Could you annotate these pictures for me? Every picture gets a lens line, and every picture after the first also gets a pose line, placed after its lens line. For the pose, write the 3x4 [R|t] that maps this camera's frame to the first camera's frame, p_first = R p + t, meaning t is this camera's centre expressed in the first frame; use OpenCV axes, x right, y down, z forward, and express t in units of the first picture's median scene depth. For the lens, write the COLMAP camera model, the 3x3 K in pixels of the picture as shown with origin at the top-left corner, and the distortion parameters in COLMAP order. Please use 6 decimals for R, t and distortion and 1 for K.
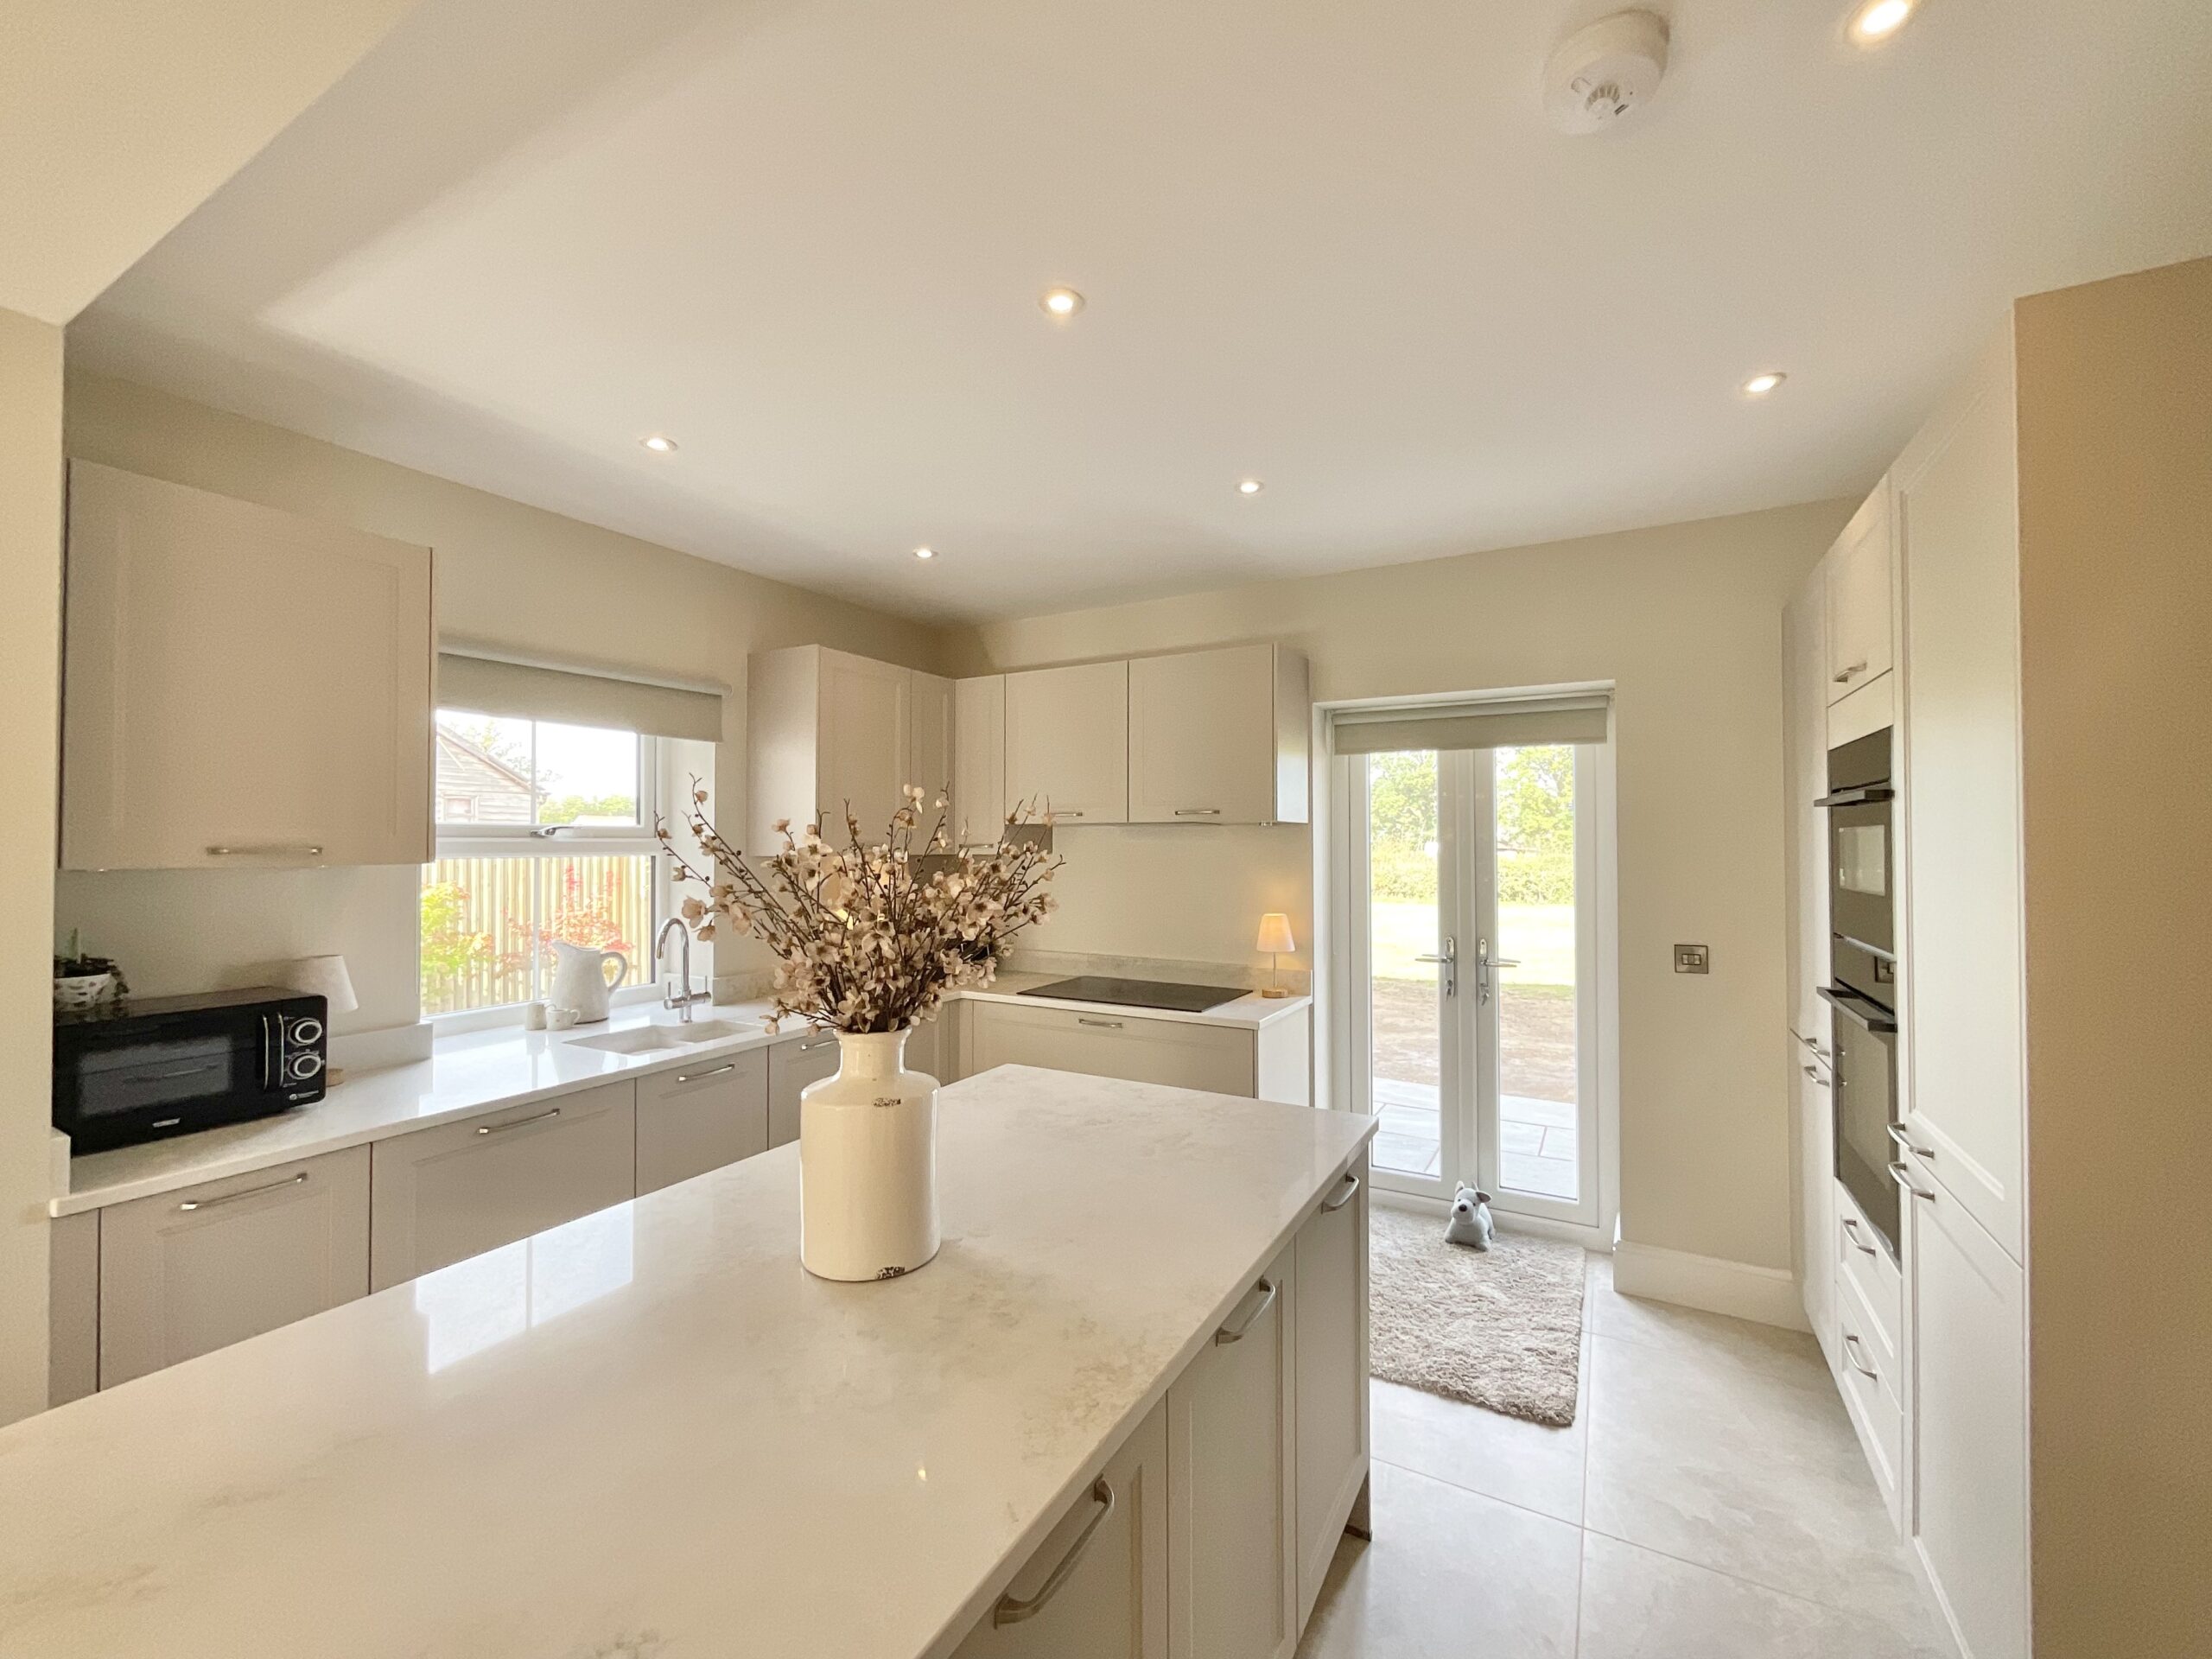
lens RADIAL K [[887.8, 0, 1106.7], [0, 887.8, 837.7], [0, 0, 1]] dist [0.002486, 0.000827]
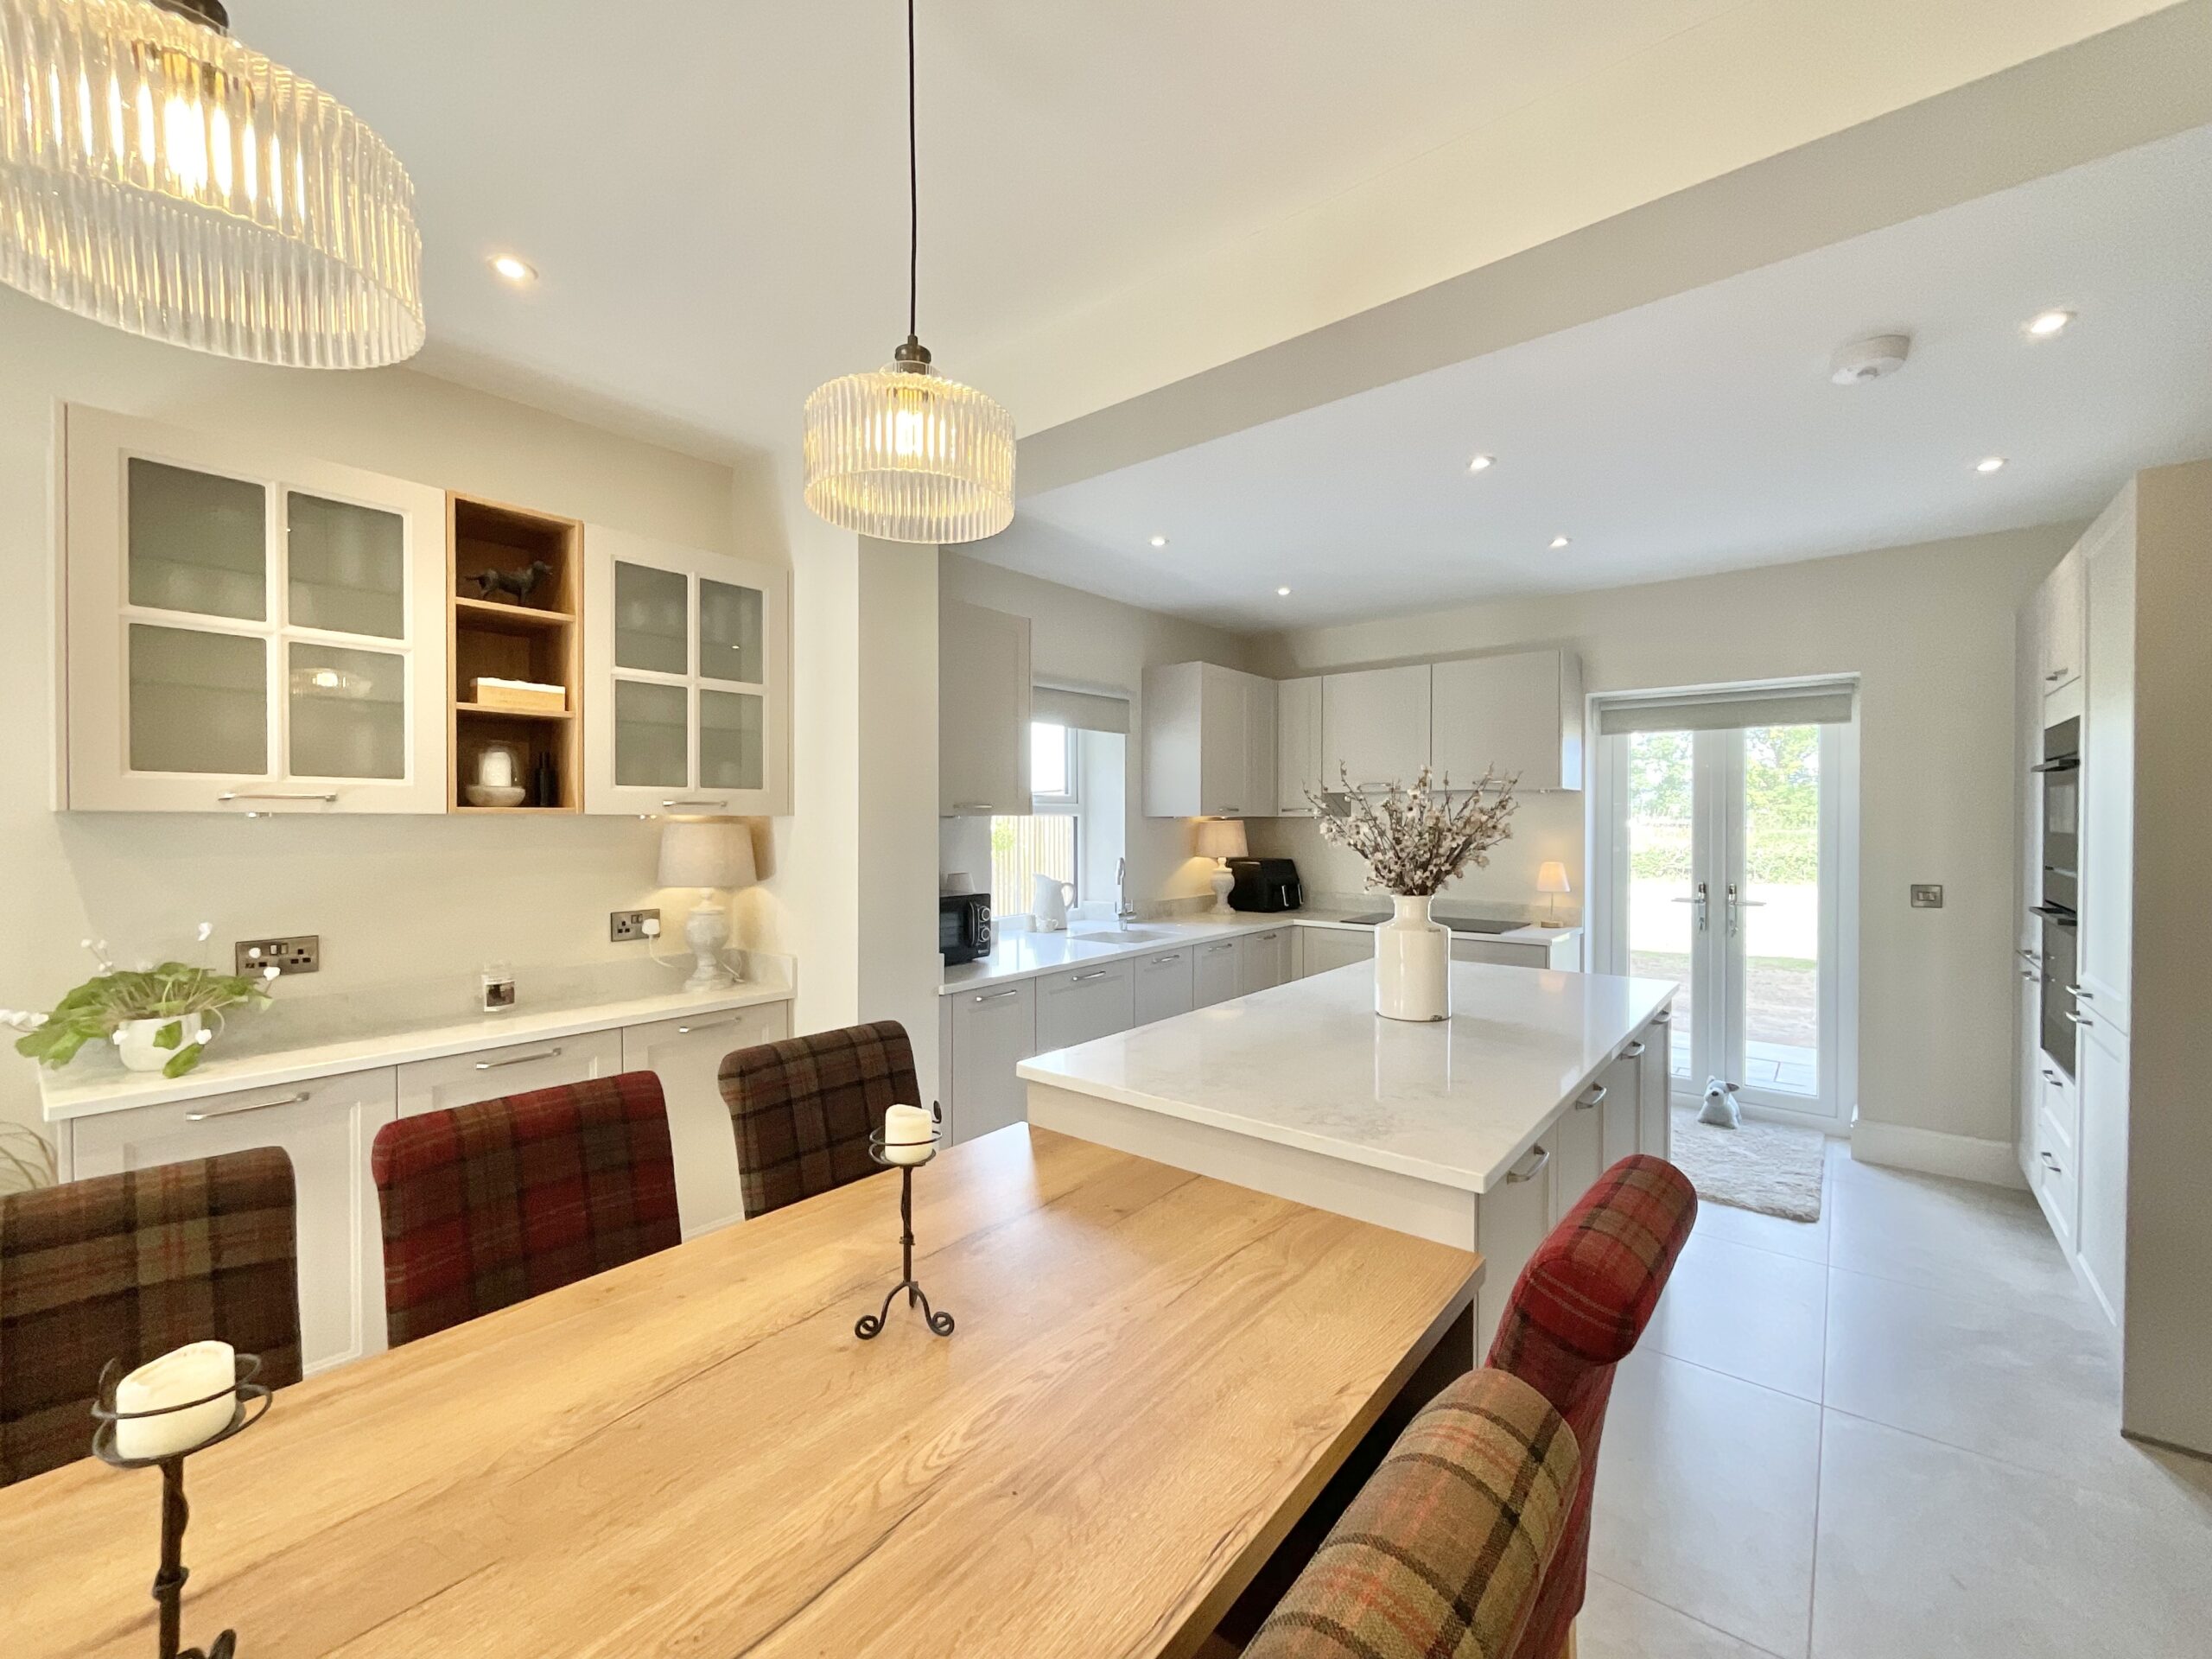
lens RADIAL K [[887.8, 0, 1106.7], [0, 887.8, 837.7], [0, 0, 1]] dist [0.002486, 0.000827]
pose [[0.985055, 0.002476, -0.172223, -0.238518], [0.001957, 0.999671, 0.025563, 0.018388], [0.172229, -0.025518, 0.984726, -0.390856]]
